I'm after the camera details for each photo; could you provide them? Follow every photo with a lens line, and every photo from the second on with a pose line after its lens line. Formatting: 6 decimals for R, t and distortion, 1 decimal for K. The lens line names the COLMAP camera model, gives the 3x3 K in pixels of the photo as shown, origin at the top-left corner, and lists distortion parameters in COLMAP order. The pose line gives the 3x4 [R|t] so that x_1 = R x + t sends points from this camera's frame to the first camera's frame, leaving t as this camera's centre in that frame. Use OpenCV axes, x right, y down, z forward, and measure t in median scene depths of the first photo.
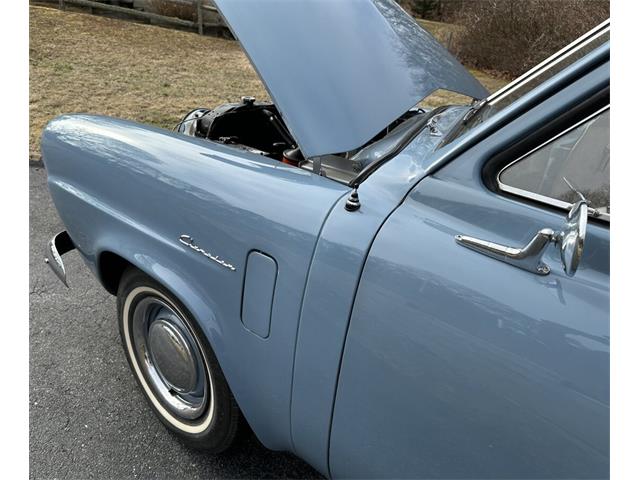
lens RADIAL K [[462.0, 0, 320.0], [0, 462.0, 240.0], [0, 0, 1]] dist [-0.004403, -0.002665]
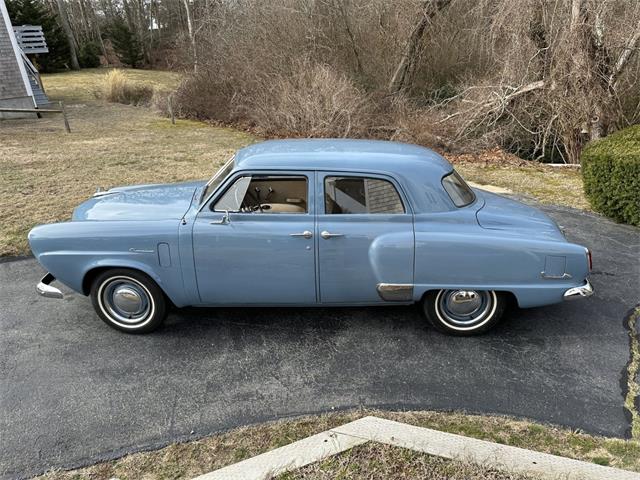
lens RADIAL K [[506.0, 0, 330.0], [0, 506.0, 241.4], [0, 0, 1]] dist [0.113705, -0.217875]
pose [[0.840409, -0.298909, 0.452068, -0.725642], [0.325026, 0.945474, 0.020916, 0.310280], [-0.433671, 0.129356, 0.891738, -2.790189]]
